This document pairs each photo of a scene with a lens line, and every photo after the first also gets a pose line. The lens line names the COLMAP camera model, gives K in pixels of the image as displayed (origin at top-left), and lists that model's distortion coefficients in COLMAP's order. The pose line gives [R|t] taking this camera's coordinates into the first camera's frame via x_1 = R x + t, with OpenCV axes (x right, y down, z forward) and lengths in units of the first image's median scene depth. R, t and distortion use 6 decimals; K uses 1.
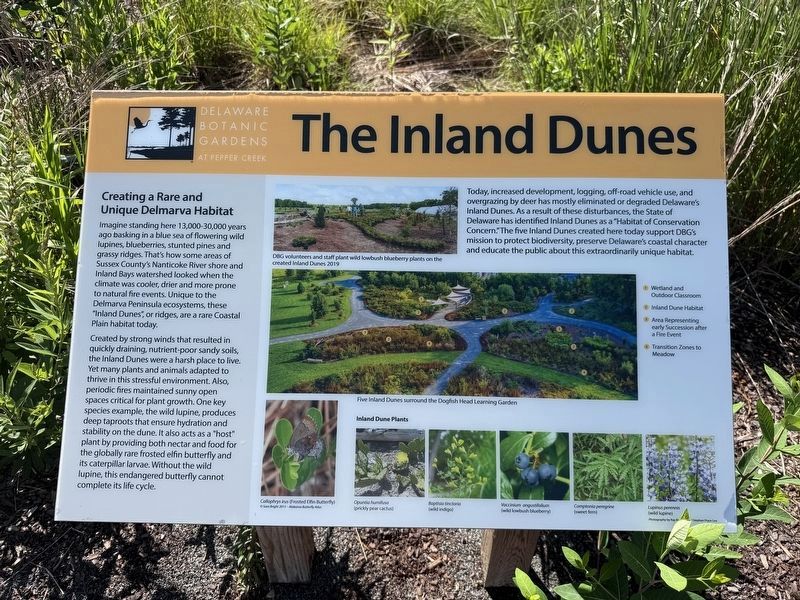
lens RADIAL K [[569.3, 0, 401.4], [0, 569.3, 304.2], [0, 0, 1]] dist [0.132012, -0.285546]
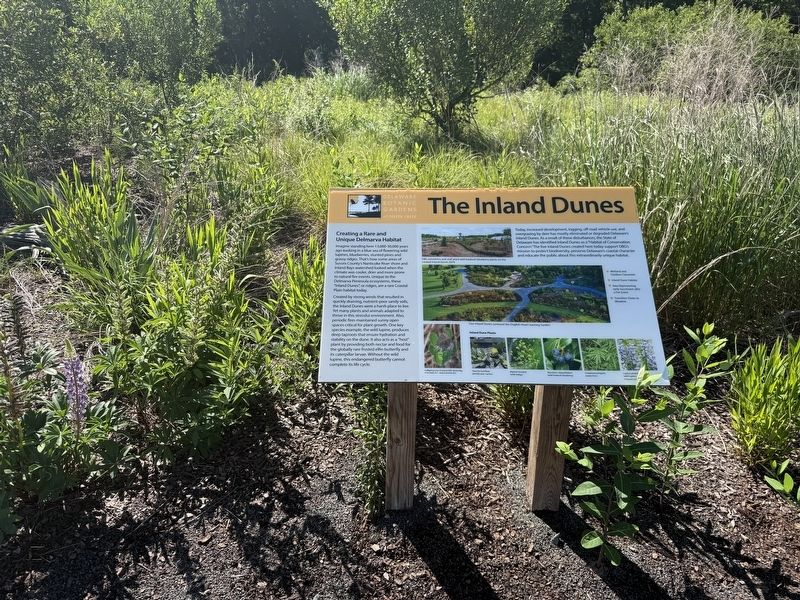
lens RADIAL K [[569.3, 0, 401.4], [0, 569.3, 304.2], [0, 0, 1]] dist [0.132012, -0.285546]
pose [[0.999380, -0.008201, 0.034249, -0.369989], [0.018215, 0.952691, -0.303395, 0.681200], [-0.030141, 0.303831, 0.952249, -0.868677]]
